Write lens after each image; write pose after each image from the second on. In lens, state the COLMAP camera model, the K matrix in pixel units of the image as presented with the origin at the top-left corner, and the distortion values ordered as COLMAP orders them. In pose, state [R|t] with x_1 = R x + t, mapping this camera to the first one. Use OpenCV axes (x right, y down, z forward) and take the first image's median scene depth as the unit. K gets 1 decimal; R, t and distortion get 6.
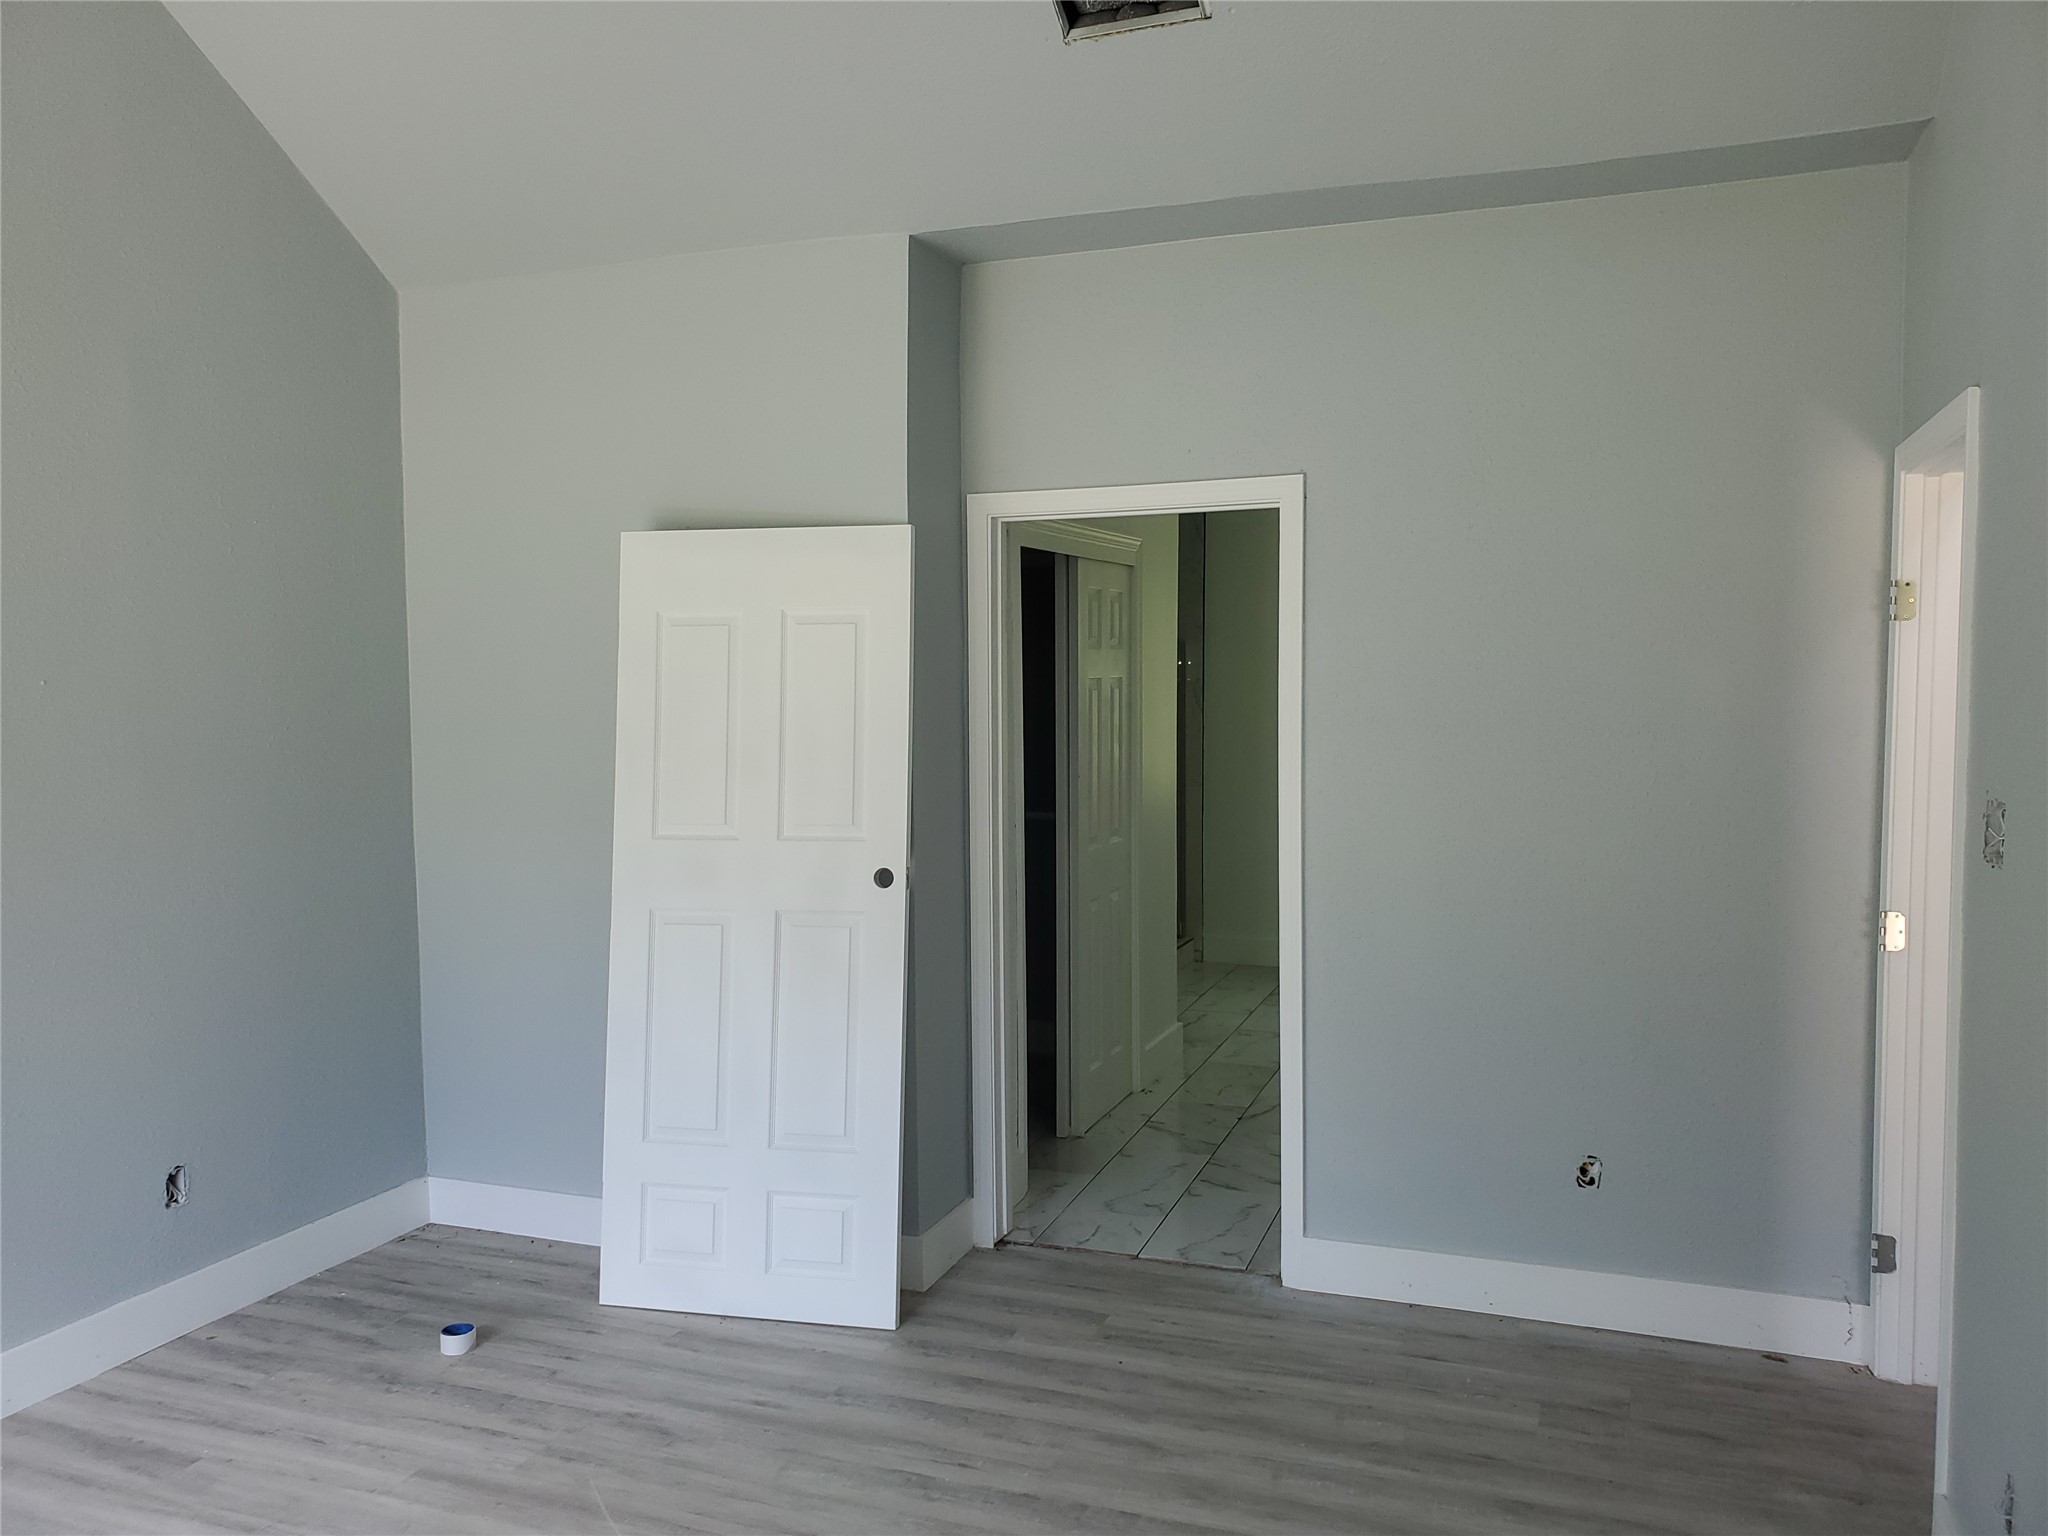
lens RADIAL K [[1586.4, 0, 1017.0], [0, 1586.4, 756.7], [0, 0, 1]] dist [0.000366, 0.007637]
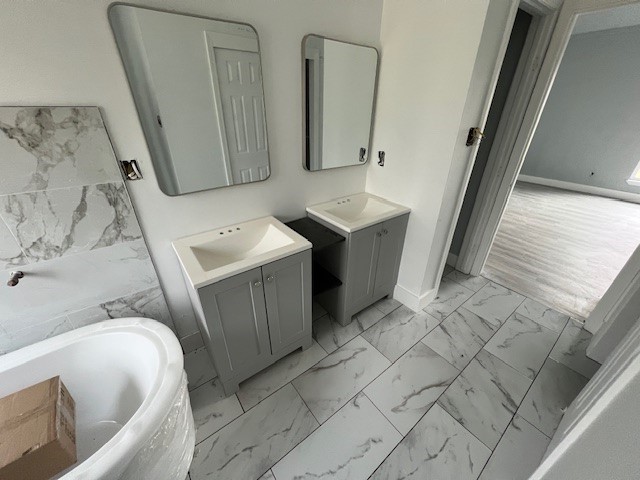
lens RADIAL K [[253.5, 0, 318.0], [0, 253.5, 238.1], [0, 0, 1]] dist [0.001668, -0.000509]
pose [[-0.839792, -0.255566, 0.478995, 0.264126], [0.020020, 0.867097, 0.497737, -0.078025], [-0.542539, 0.427585, -0.723064, 1.885997]]
